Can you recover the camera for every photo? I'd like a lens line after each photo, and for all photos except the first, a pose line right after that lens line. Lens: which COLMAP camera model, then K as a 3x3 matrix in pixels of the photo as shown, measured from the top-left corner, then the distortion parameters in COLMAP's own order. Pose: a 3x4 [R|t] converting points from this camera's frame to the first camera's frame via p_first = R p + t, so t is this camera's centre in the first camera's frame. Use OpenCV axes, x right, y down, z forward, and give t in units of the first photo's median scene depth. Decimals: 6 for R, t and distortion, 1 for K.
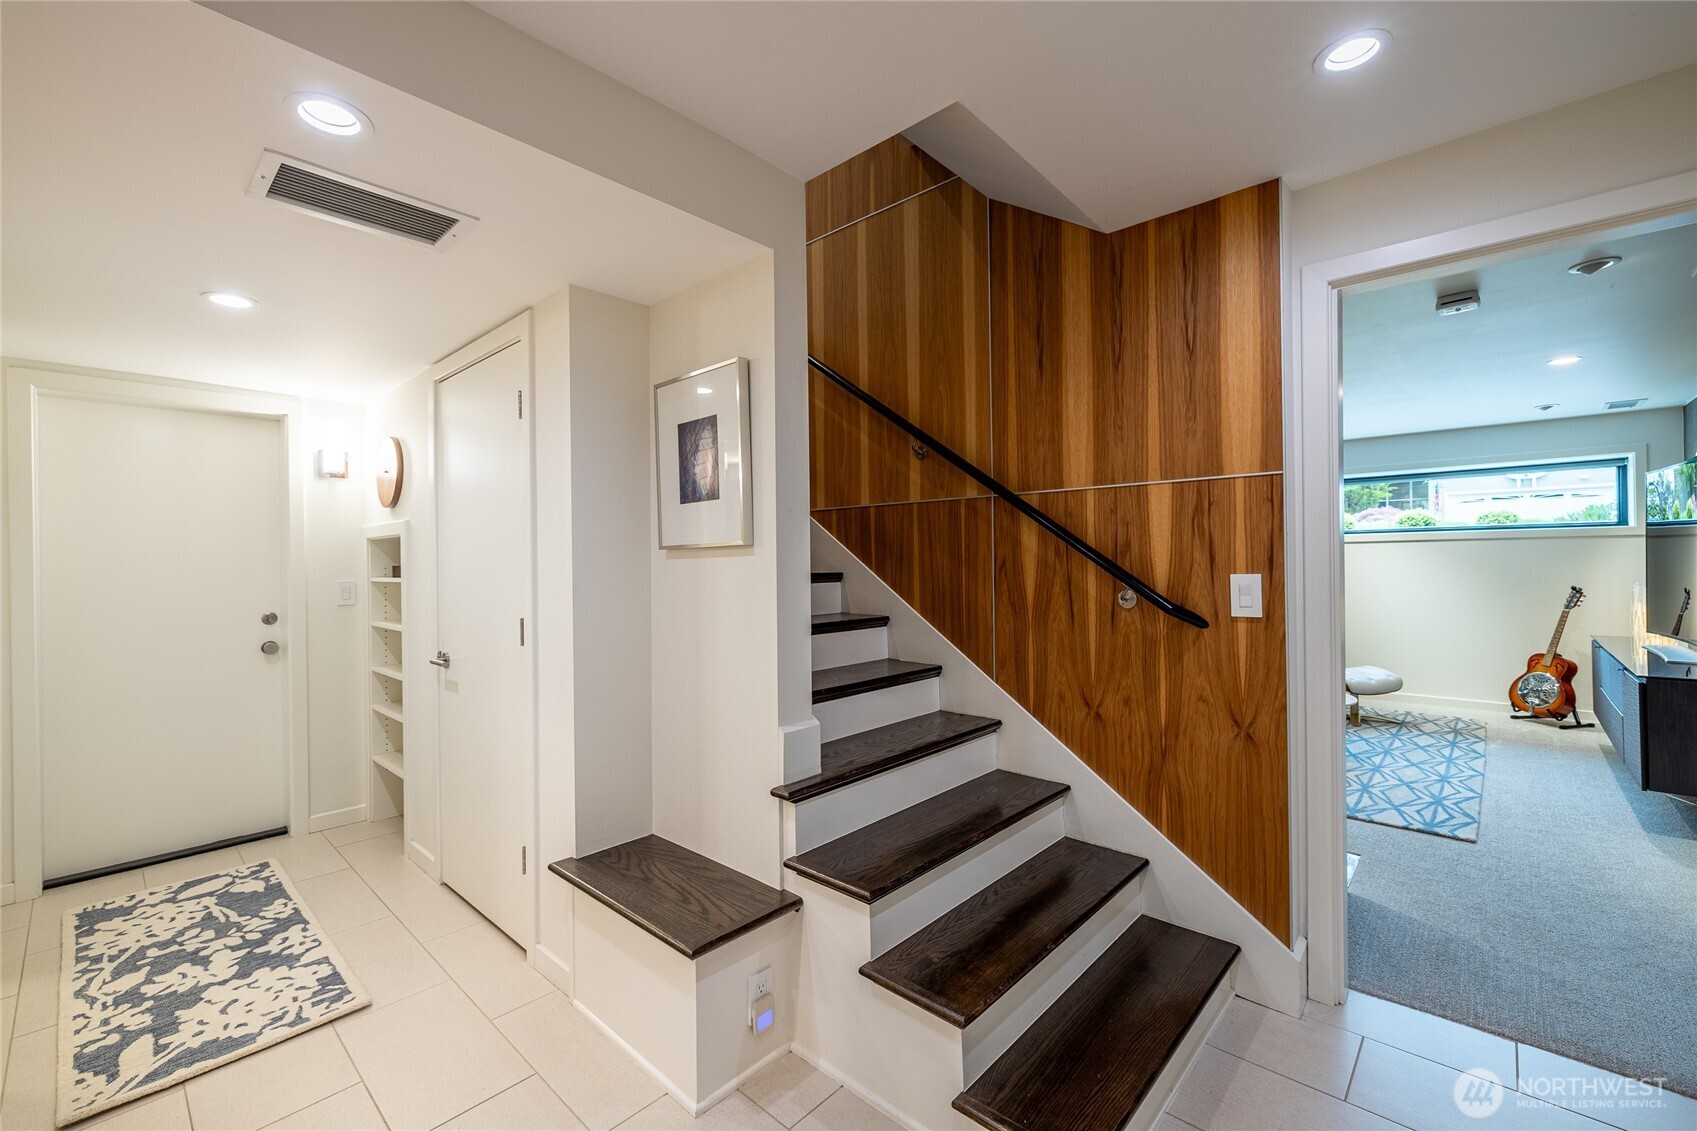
lens RADIAL K [[715.0, 0, 854.5], [0, 715.0, 556.4], [0, 0, 1]] dist [0.001991, 0.000305]
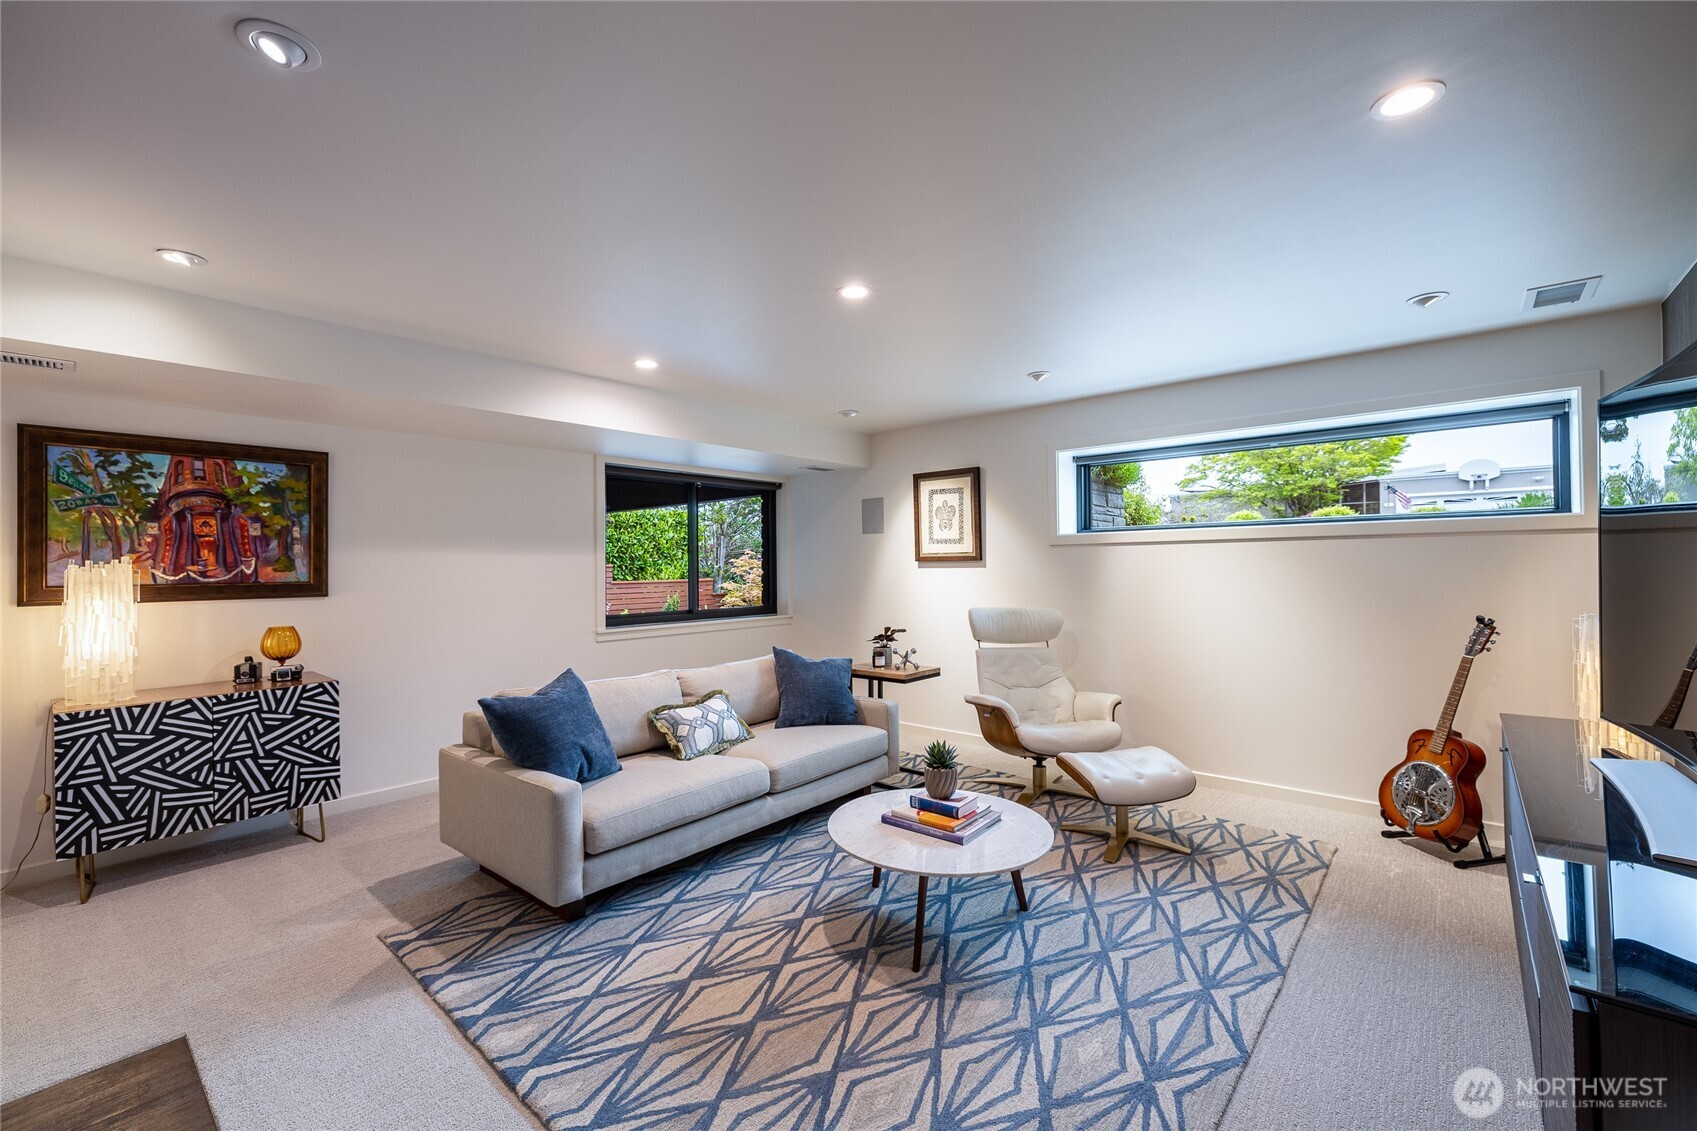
lens RADIAL K [[715.0, 0, 842.9], [0, 715.0, 569.4], [0, 0, 1]] dist [0.001991, 0.000305]
pose [[0.999697, -0.009504, 0.022717, 0.469091], [0.009385, 0.999942, 0.005307, -0.004573], [-0.022766, -0.005093, 0.999728, 0.425749]]
